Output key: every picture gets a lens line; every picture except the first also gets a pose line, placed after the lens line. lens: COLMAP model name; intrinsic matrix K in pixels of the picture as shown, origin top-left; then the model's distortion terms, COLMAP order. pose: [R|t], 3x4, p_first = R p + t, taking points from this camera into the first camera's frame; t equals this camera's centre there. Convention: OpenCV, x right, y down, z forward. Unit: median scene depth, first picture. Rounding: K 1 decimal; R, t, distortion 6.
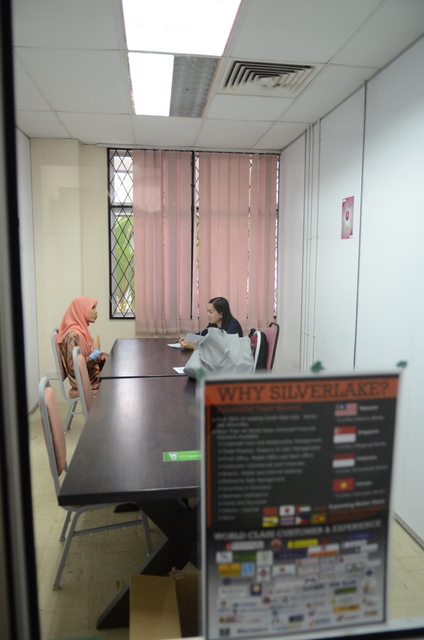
lens RADIAL K [[459.7, 0, 211.7], [0, 459.7, 321.3], [0, 0, 1]] dist [-0.025369, -0.006767]
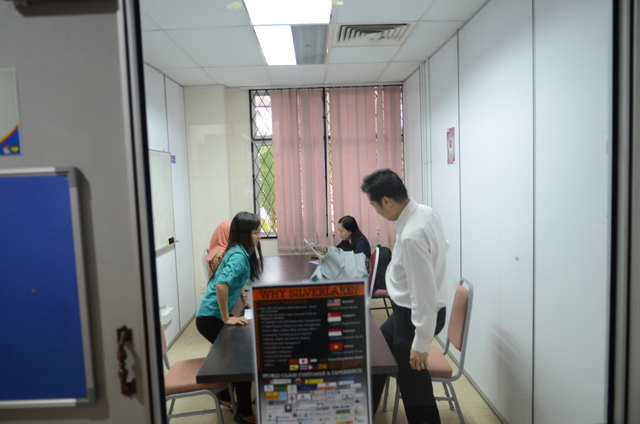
lens RADIAL K [[459.7, 0, 320.9], [0, 459.7, 210.9], [0, 0, 1]] dist [-0.025369, -0.006767]
pose [[0.993863, -0.034392, -0.105136, 0.091595], [0.028944, 0.998179, -0.052919, -0.013850], [0.106764, 0.049552, 0.993049, -0.160543]]
